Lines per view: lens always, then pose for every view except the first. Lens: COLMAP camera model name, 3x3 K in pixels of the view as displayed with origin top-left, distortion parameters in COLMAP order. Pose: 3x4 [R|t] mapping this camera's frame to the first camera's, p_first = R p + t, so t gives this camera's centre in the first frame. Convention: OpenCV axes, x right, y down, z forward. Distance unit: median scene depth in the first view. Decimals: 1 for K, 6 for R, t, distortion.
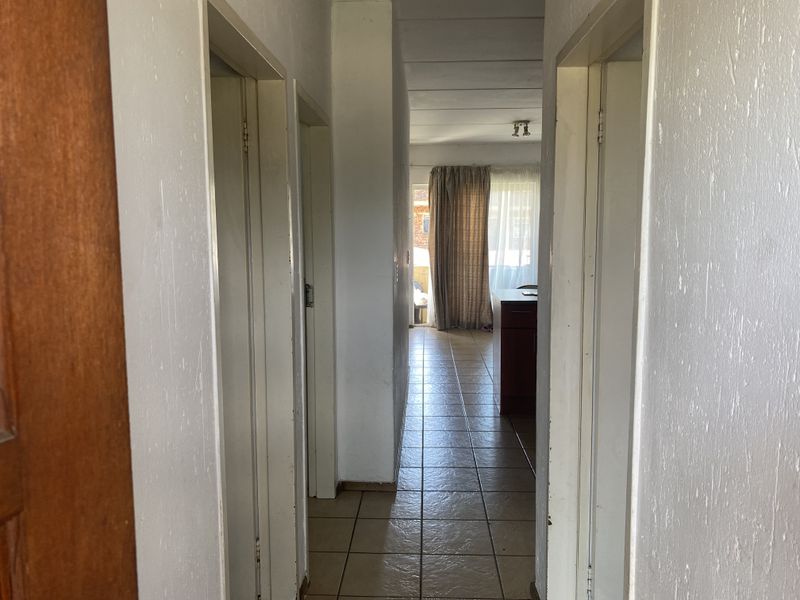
lens RADIAL K [[610.4, 0, 392.6], [0, 610.4, 301.1], [0, 0, 1]] dist [-0.005446, 0.004771]
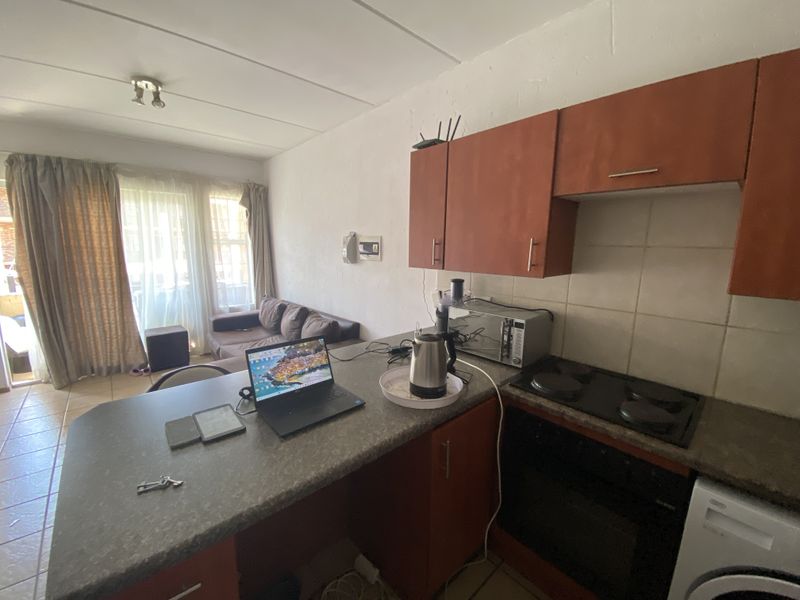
lens RADIAL K [[320.6, 0, 396.4], [0, 320.6, 299.4], [0, 0, 1]] dist [-0.002704, -0.005413]
pose [[0.705359, -0.102628, 0.701382, 0.235717], [0.049063, 0.994159, 0.096126, -0.159449], [-0.707150, -0.033392, 0.706275, 0.985961]]
